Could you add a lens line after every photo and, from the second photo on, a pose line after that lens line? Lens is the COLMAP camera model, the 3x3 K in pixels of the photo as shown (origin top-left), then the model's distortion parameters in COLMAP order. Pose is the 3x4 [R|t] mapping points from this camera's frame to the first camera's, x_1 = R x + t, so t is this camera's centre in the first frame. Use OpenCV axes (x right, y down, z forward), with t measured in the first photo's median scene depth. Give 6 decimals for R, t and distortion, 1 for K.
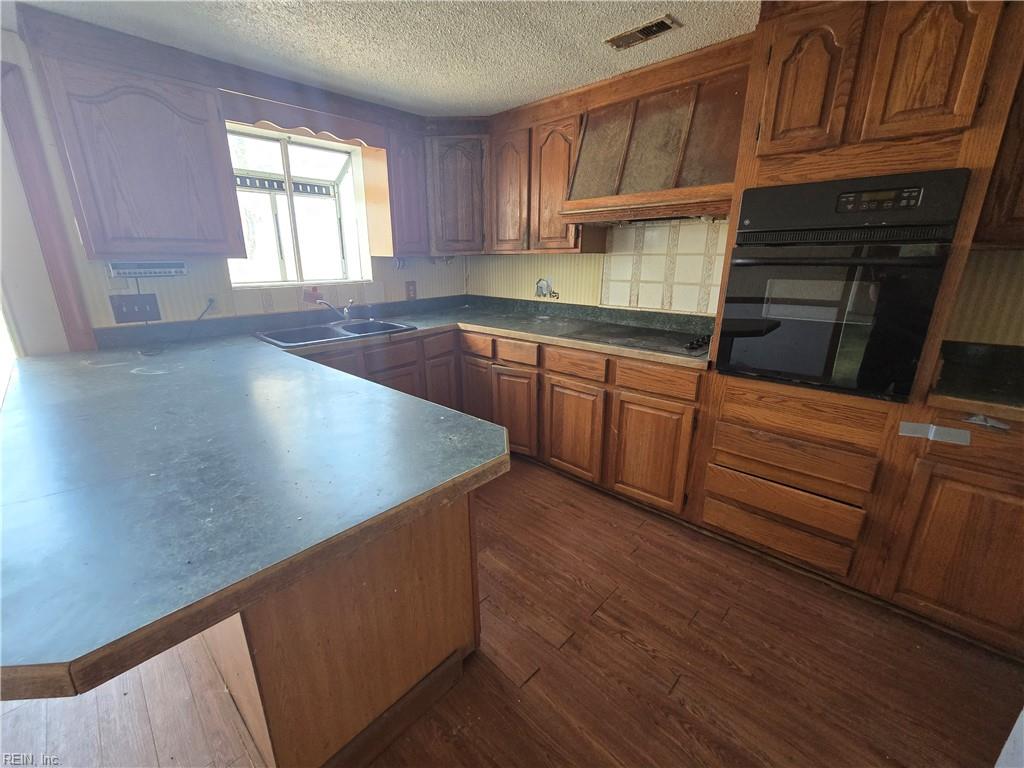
lens RADIAL K [[423.9, 0, 510.0], [0, 423.9, 383.8], [0, 0, 1]] dist [-0.000845, -0.000886]
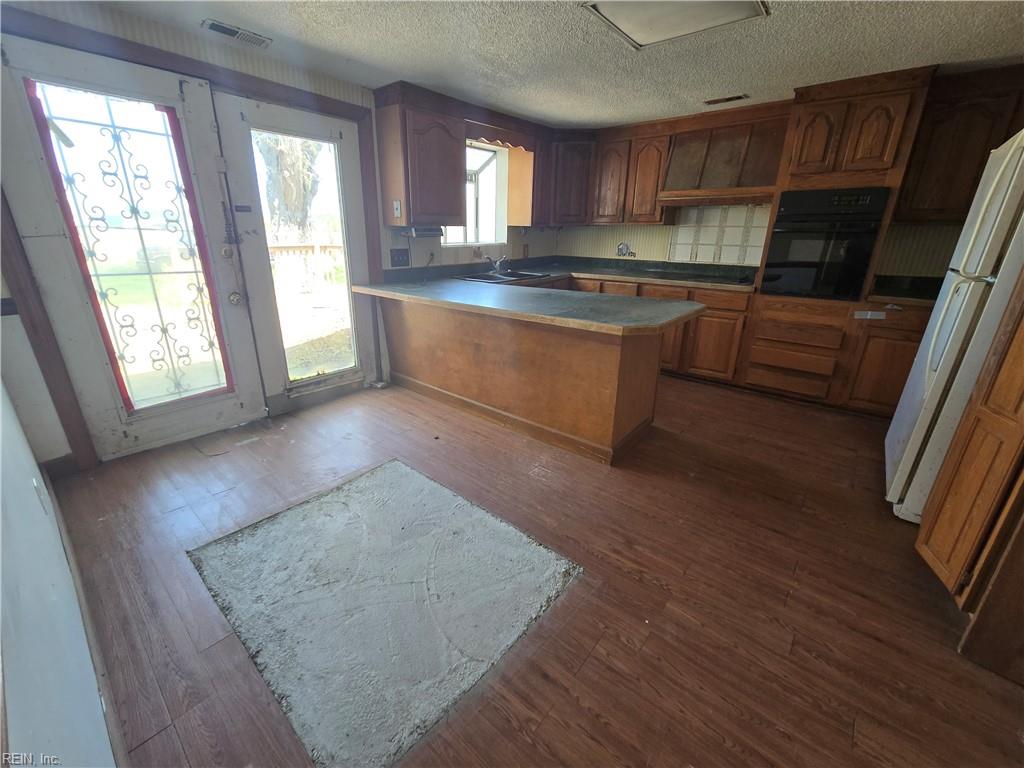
lens RADIAL K [[423.9, 0, 511.7], [0, 423.9, 384.0], [0, 0, 1]] dist [-0.000845, -0.000886]
pose [[0.998101, -0.012721, 0.060268, -0.606172], [0.009036, 0.998095, 0.061026, 0.212858], [-0.060930, -0.060366, 0.996315, -0.674906]]
